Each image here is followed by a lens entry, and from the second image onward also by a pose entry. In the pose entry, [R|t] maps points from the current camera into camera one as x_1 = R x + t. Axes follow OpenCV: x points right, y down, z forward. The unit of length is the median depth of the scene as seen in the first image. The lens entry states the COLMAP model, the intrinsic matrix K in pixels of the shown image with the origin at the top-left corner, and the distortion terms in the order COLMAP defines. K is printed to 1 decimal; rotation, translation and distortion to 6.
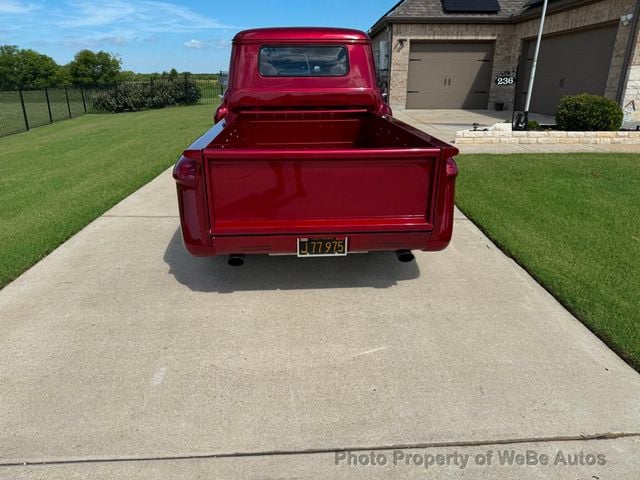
lens RADIAL K [[453.4, 0, 325.3], [0, 453.4, 242.9], [0, 0, 1]] dist [0.008225, -0.023128]
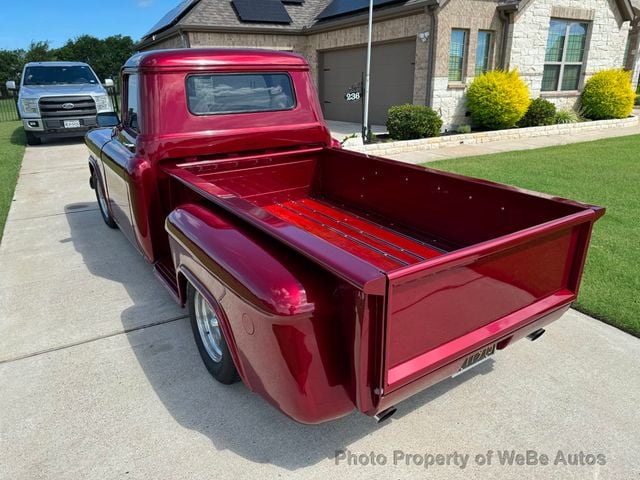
lens RADIAL K [[455.4, 0, 320.0], [0, 455.4, 240.0], [0, 0, 1]] dist [-0.007890, 0.003626]
pose [[0.875008, -0.175198, 0.451294, -0.153998], [0.180614, 0.983051, 0.031443, -0.072718], [-0.449154, 0.053998, 0.891821, 0.121125]]
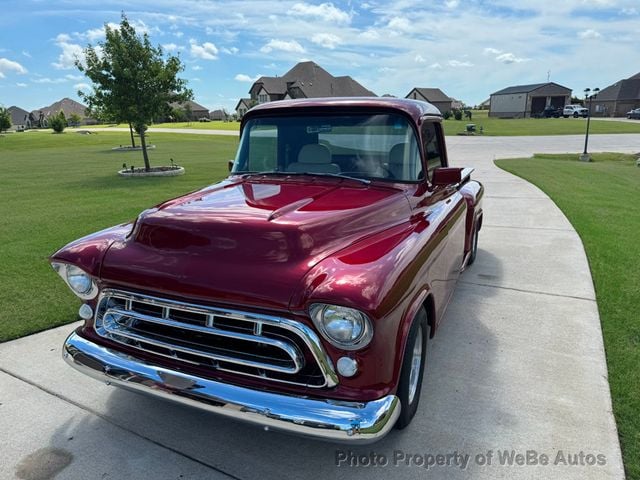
lens RADIAL K [[453.4, 0, 325.3], [0, 453.4, 242.9], [0, 0, 1]] dist [0.008225, -0.023128]
pose [[-0.883894, -0.098597, 0.457177, -0.191482], [0.188291, 0.819783, 0.540836, -0.350198], [-0.428110, 0.564123, -0.706036, 0.840106]]
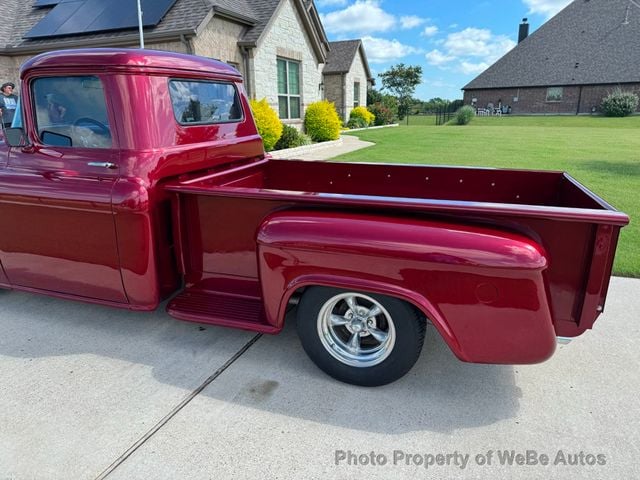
lens RADIAL K [[460.4, 0, 320.0], [0, 460.4, 240.0], [0, 0, 1]] dist [0.009157, -0.010090]
pose [[0.390968, -0.255932, 0.884106, -0.309725], [0.327498, 0.936381, 0.126239, -0.110426], [-0.860168, 0.240187, 0.449912, 0.272718]]
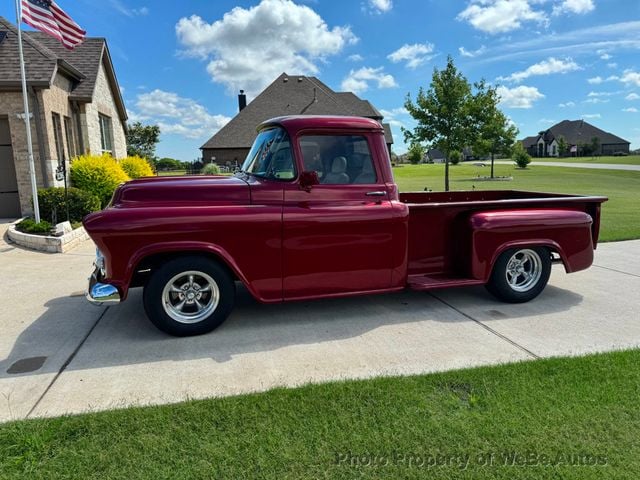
lens RADIAL K [[460.4, 0, 320.0], [0, 460.4, 240.0], [0, 0, 1]] dist [0.009157, -0.010090]
pose [[-0.216396, -0.158029, 0.963431, -0.498732], [0.349131, 0.909033, 0.227524, -0.235385], [-0.911746, 0.385599, -0.141538, 0.617545]]
